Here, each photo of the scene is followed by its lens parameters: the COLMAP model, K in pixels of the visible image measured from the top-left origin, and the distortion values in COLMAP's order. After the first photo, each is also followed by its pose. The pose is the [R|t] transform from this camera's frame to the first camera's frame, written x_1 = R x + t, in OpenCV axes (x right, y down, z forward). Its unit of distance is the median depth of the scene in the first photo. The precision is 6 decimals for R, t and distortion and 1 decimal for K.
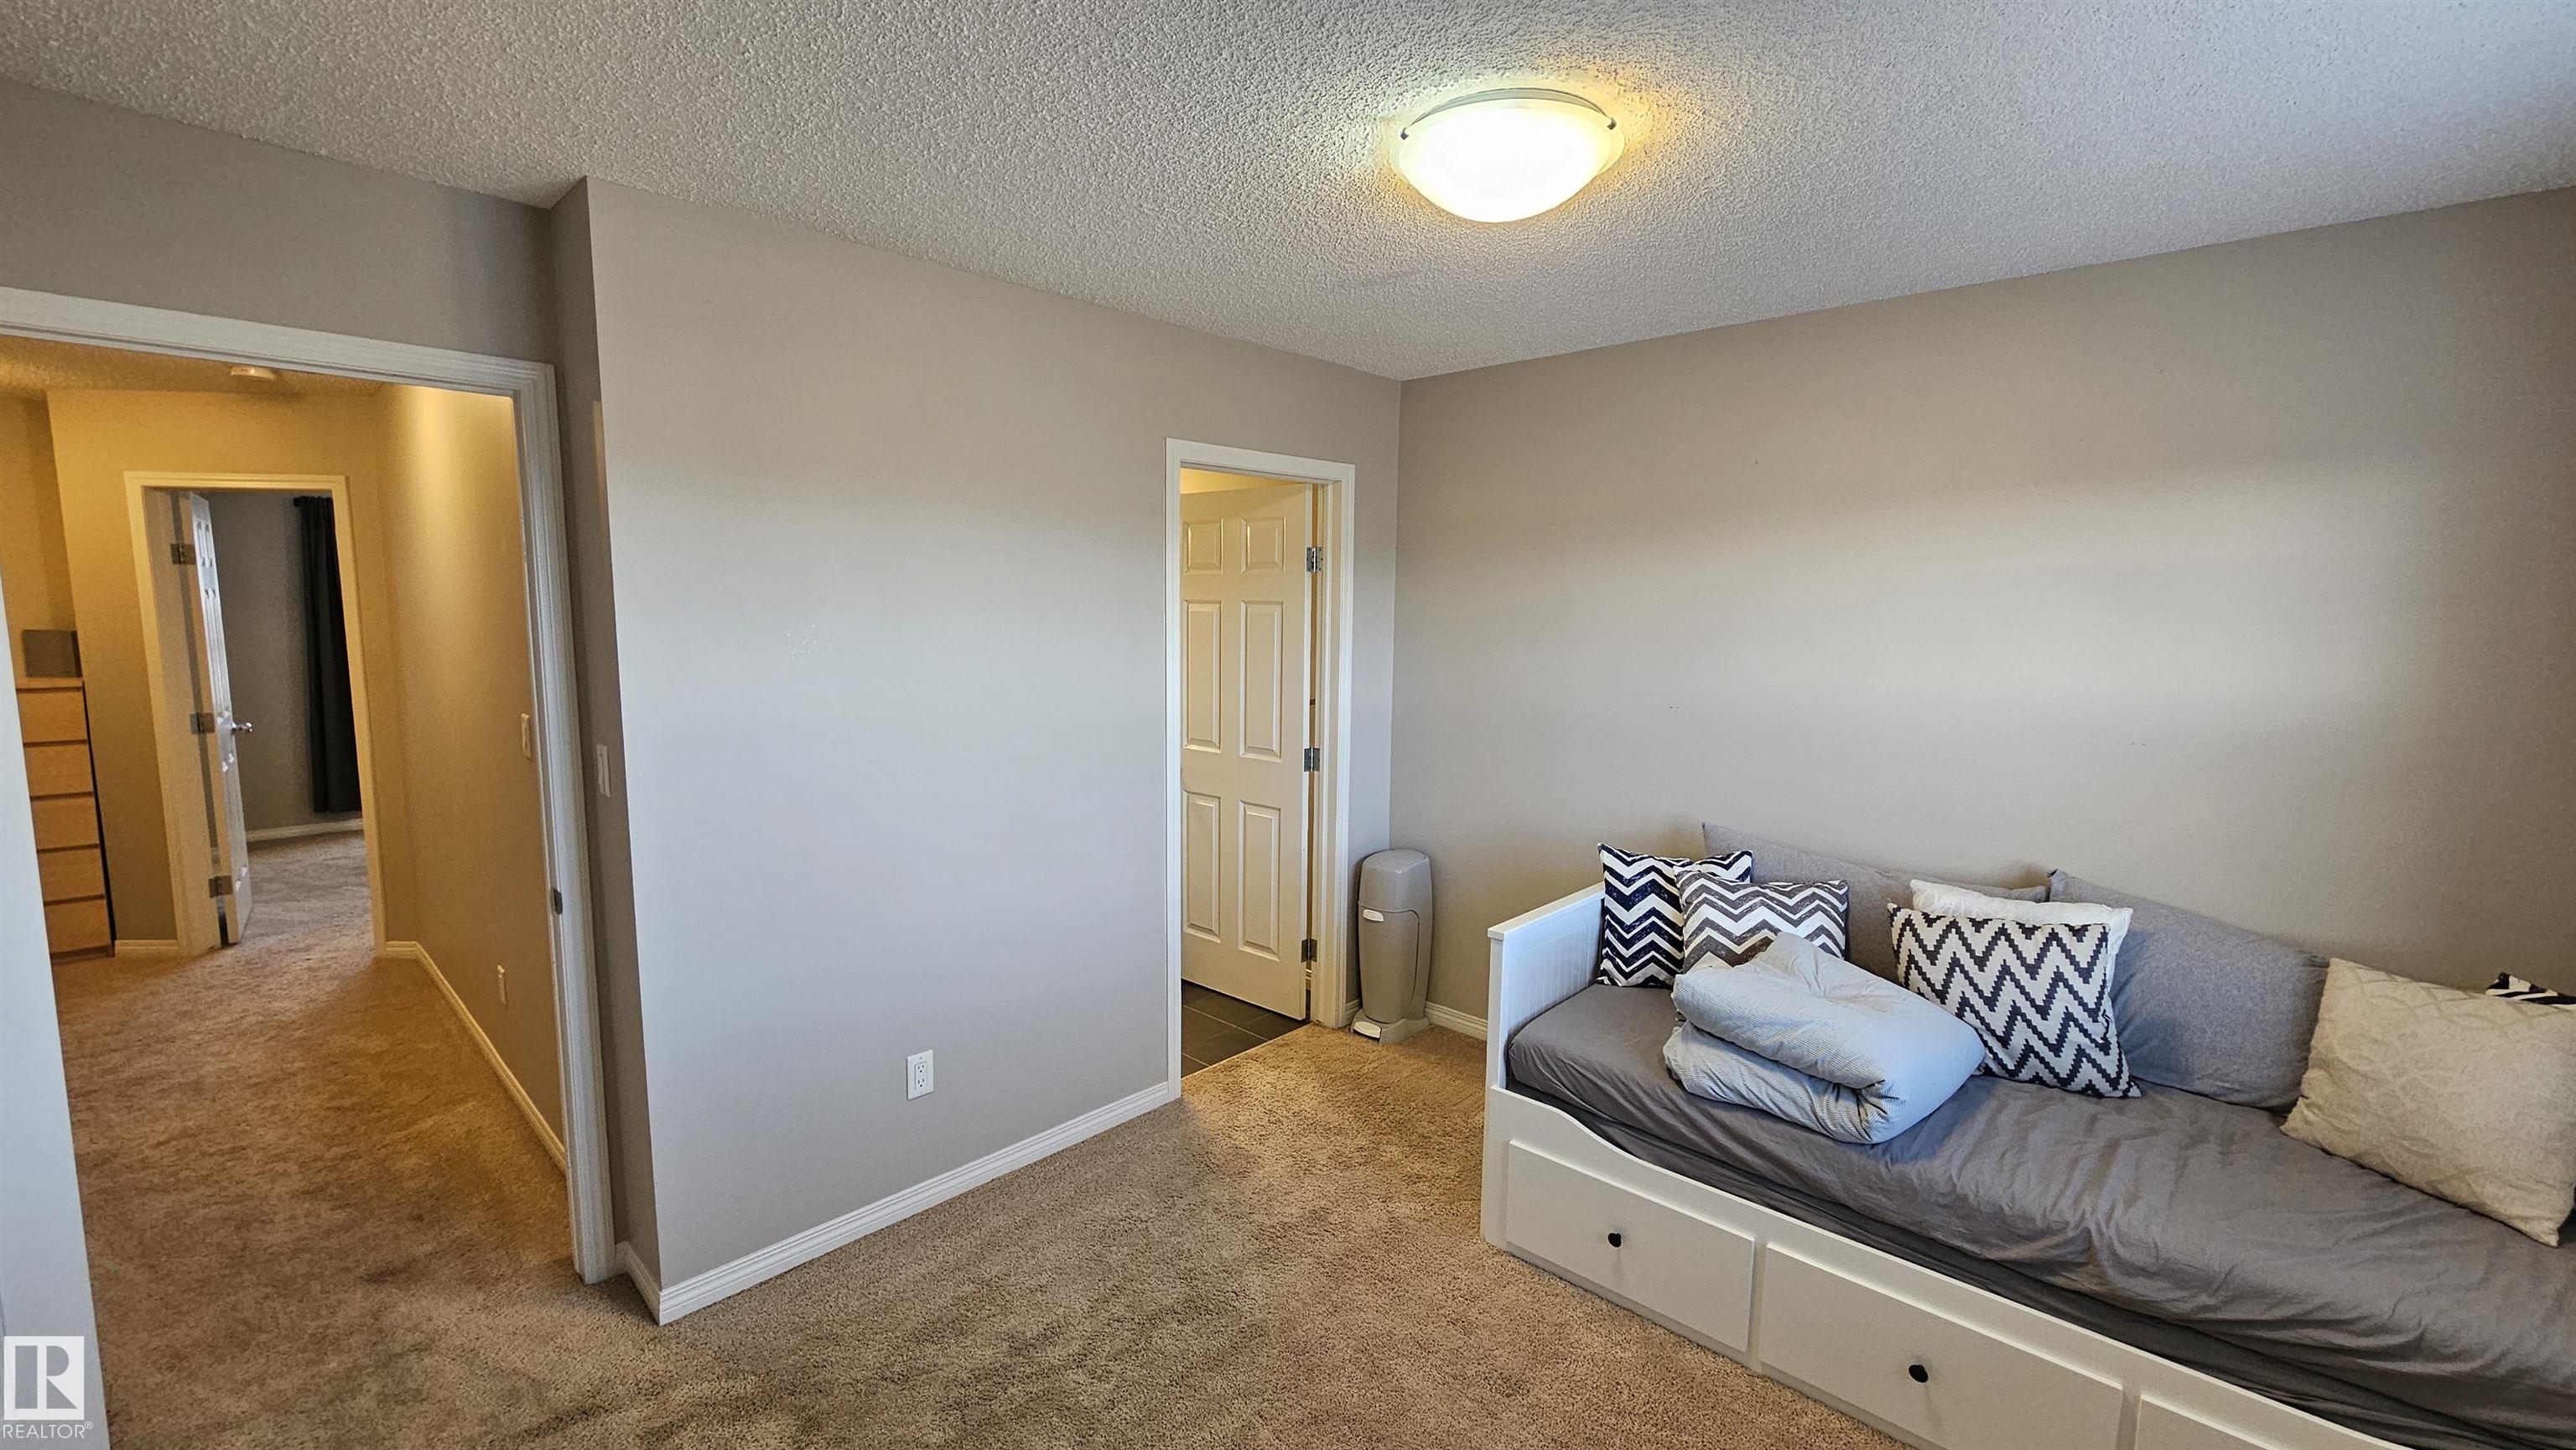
lens RADIAL K [[1057.9, 0, 1280.0], [0, 1057.9, 728.1], [0, 0, 1]] dist [-0.000142, -0.000310]
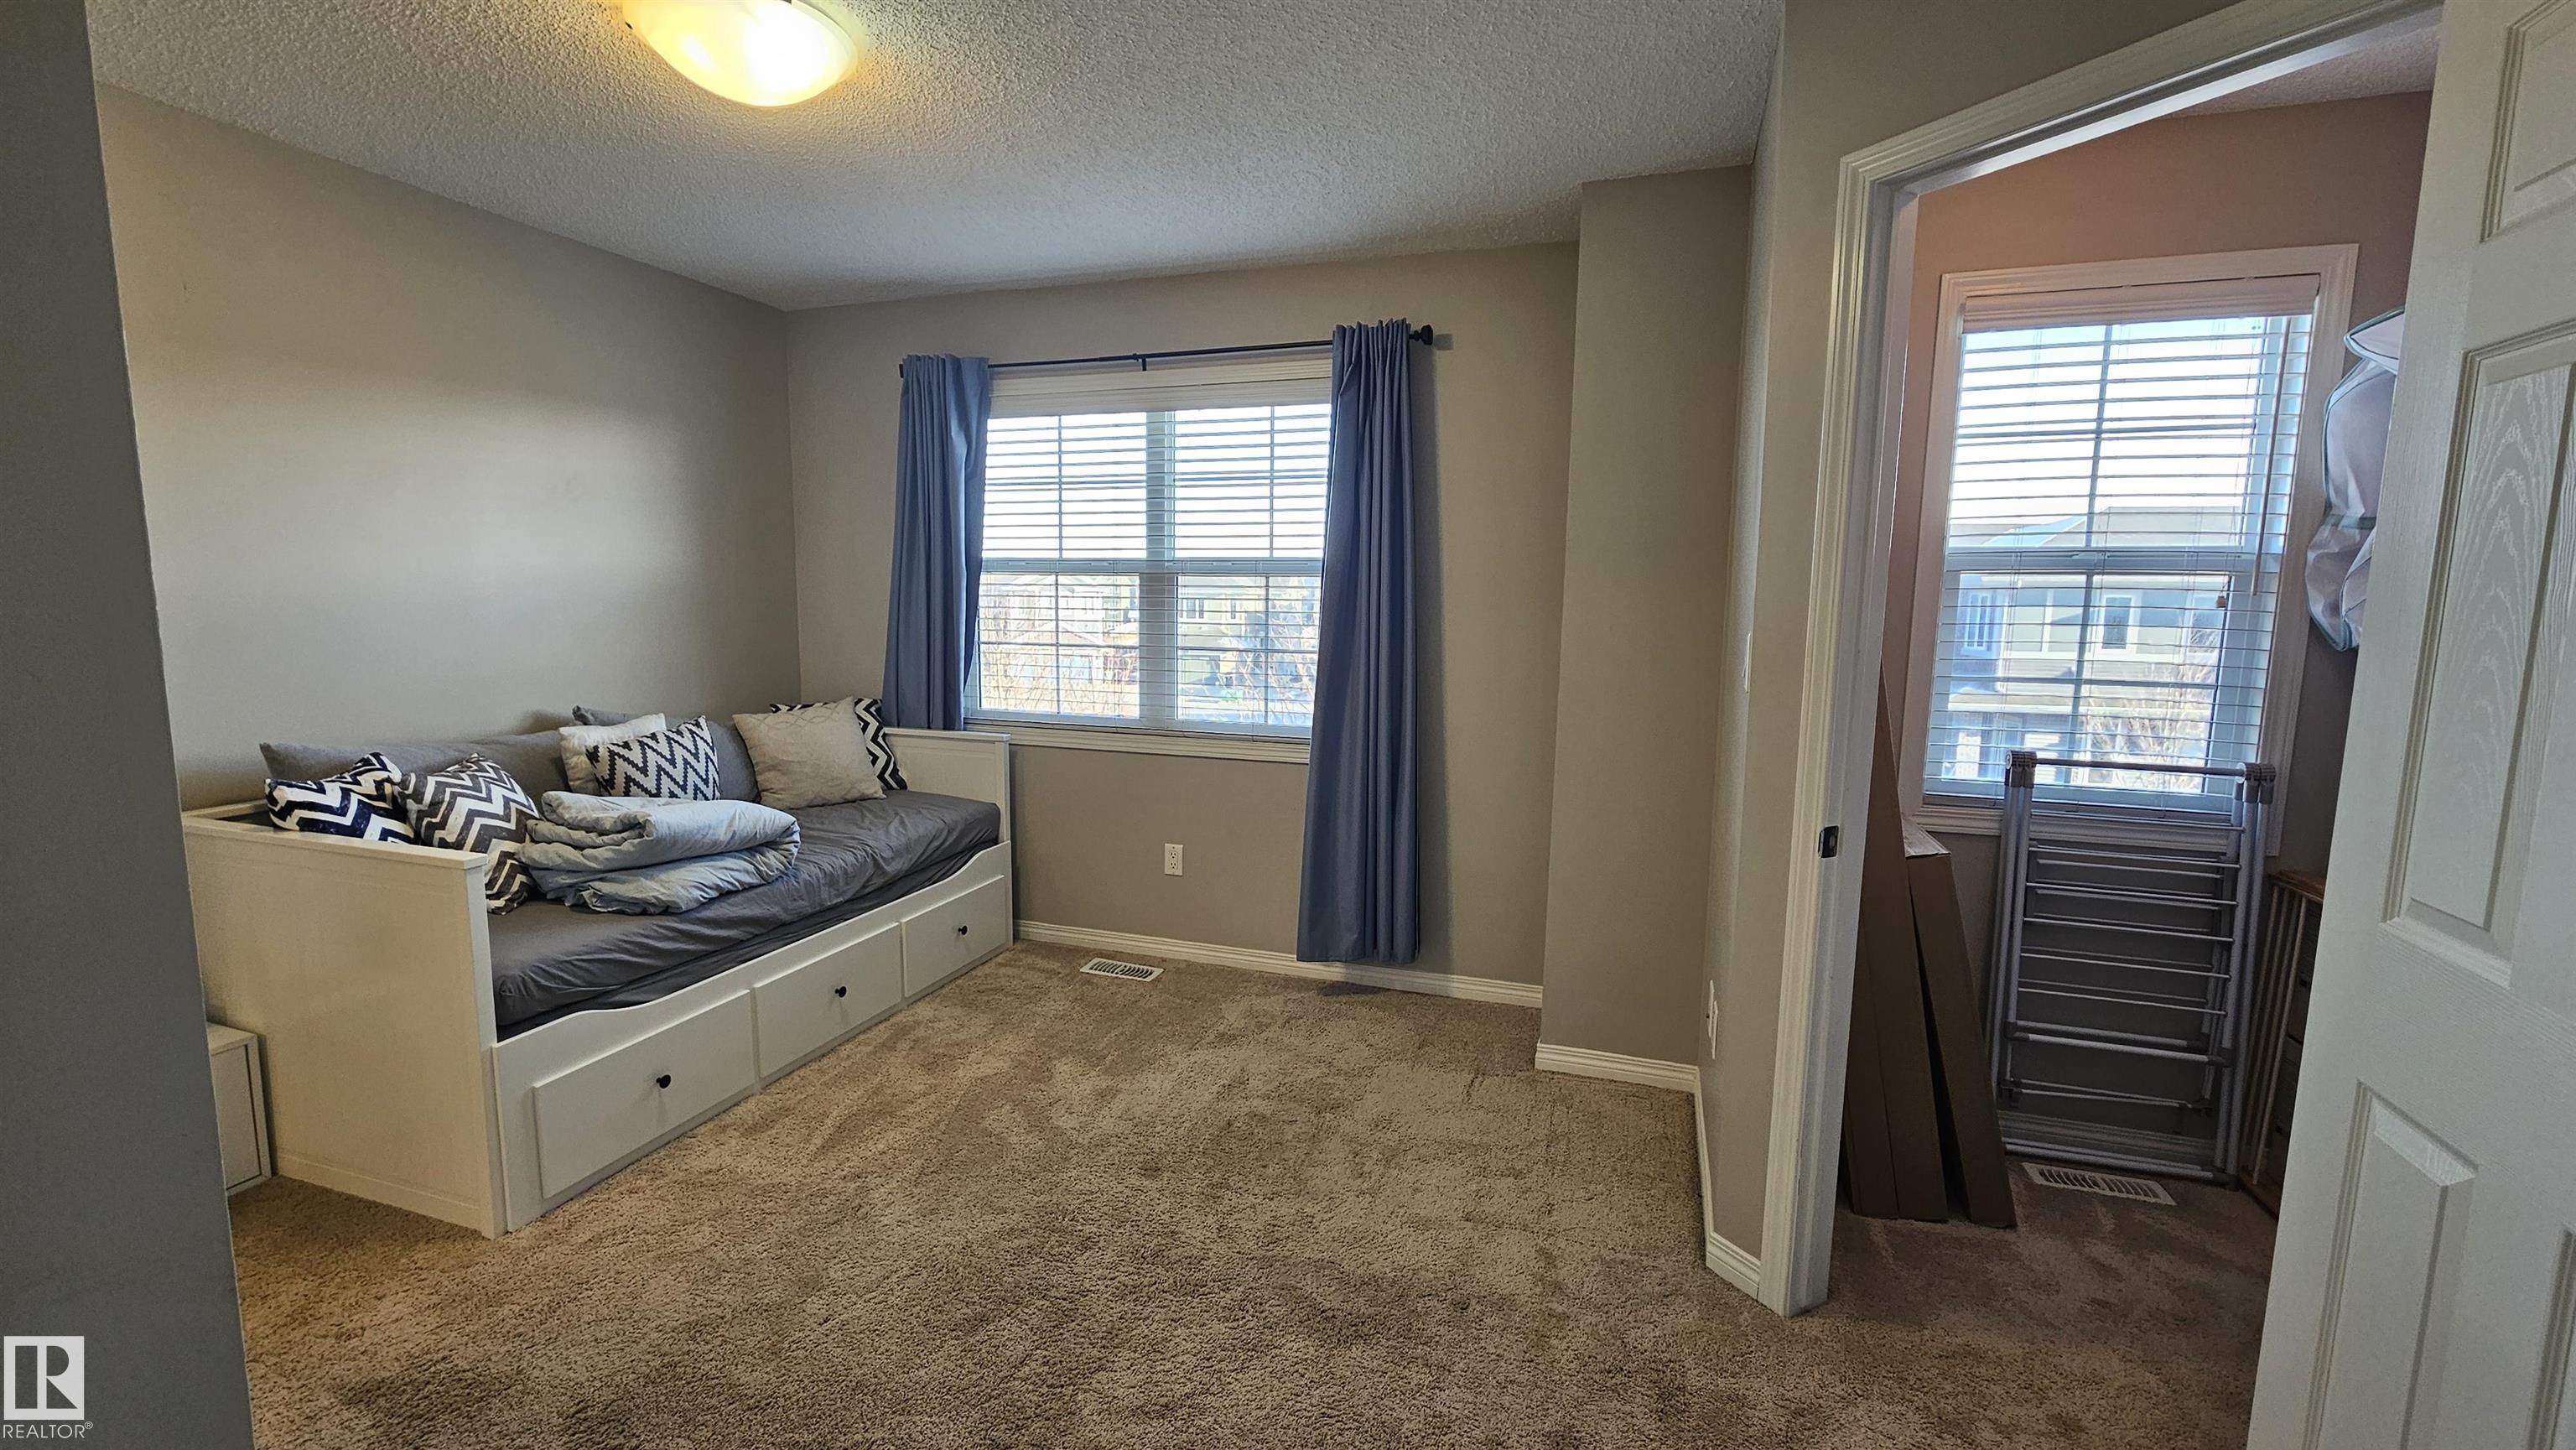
lens RADIAL K [[1057.9, 0, 1280.7], [0, 1057.9, 729.0], [0, 0, 1]] dist [-0.000142, -0.000310]
pose [[-0.420719, -0.133810, 0.897268, -0.848287], [0.090371, 0.977961, 0.188217, -0.003474], [-0.902678, 0.160274, -0.399355, 0.814734]]
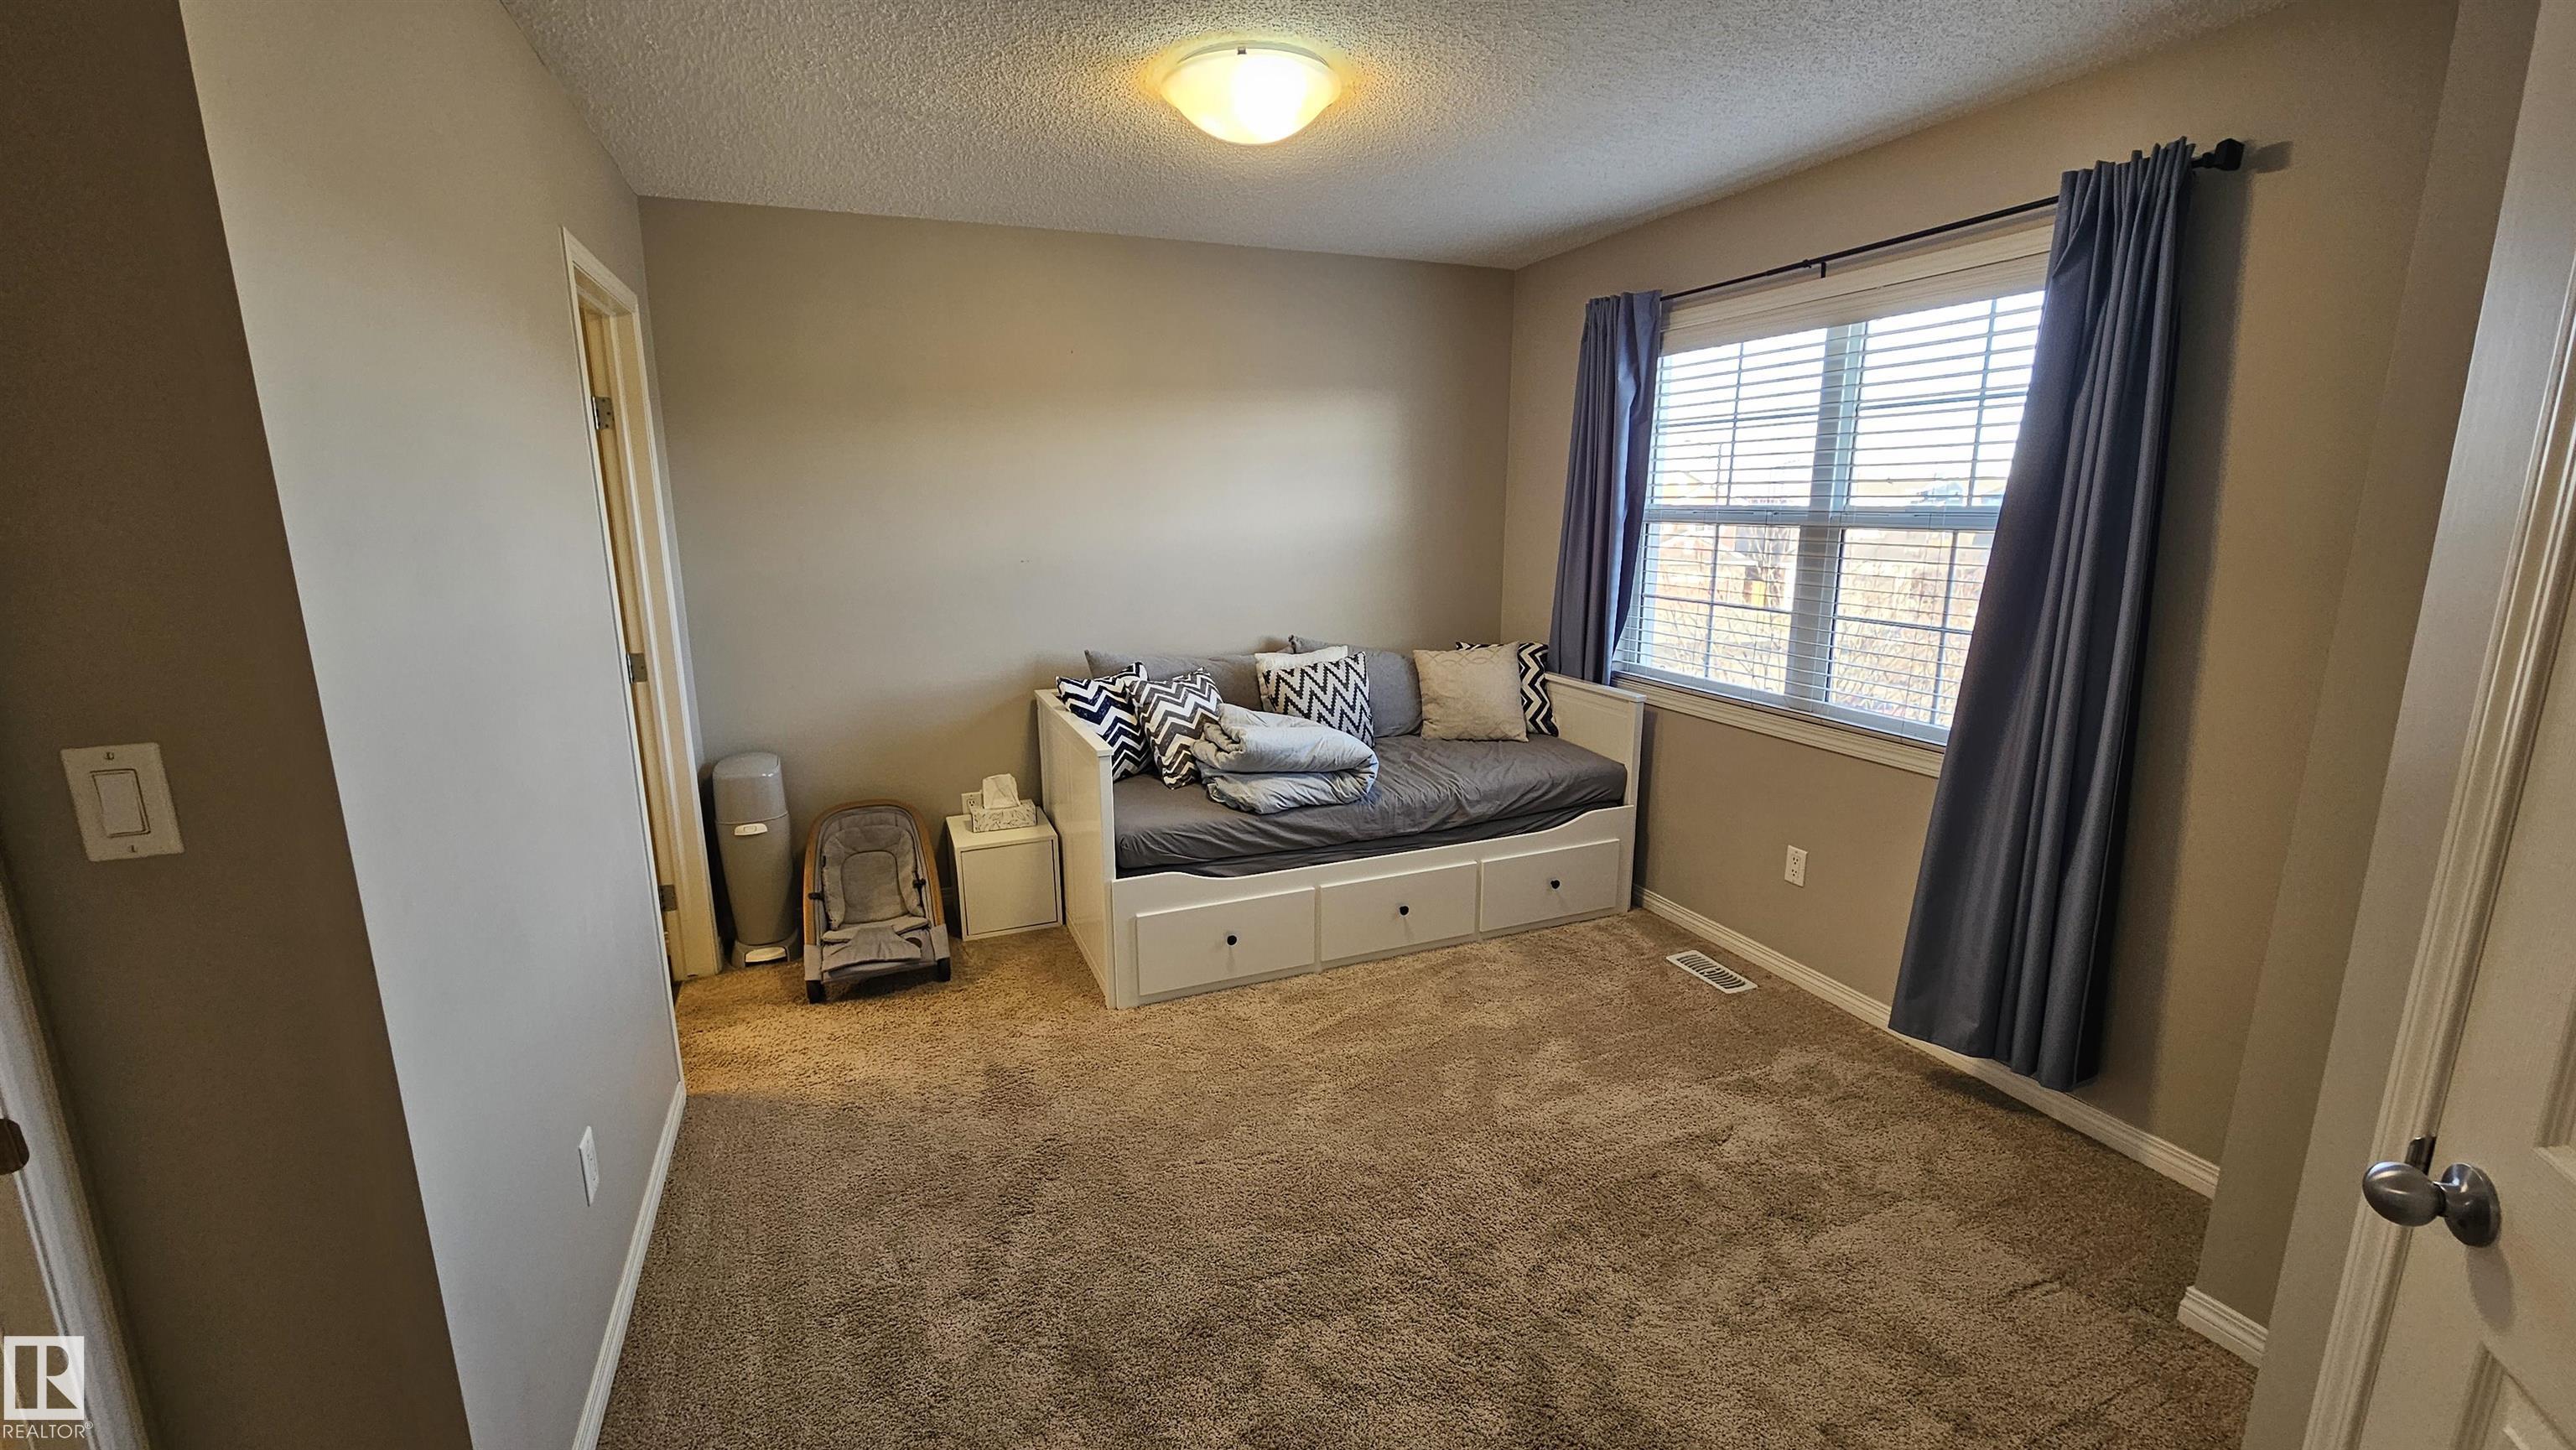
lens RADIAL K [[1057.9, 0, 1280.3], [0, 1057.9, 729.3], [0, 0, 1]] dist [-0.000142, -0.000310]
pose [[0.414318, -0.208549, 0.885916, -0.812864], [0.118731, 0.977460, 0.174572, -0.011954], [-0.902354, 0.032857, 0.429740, 0.351145]]
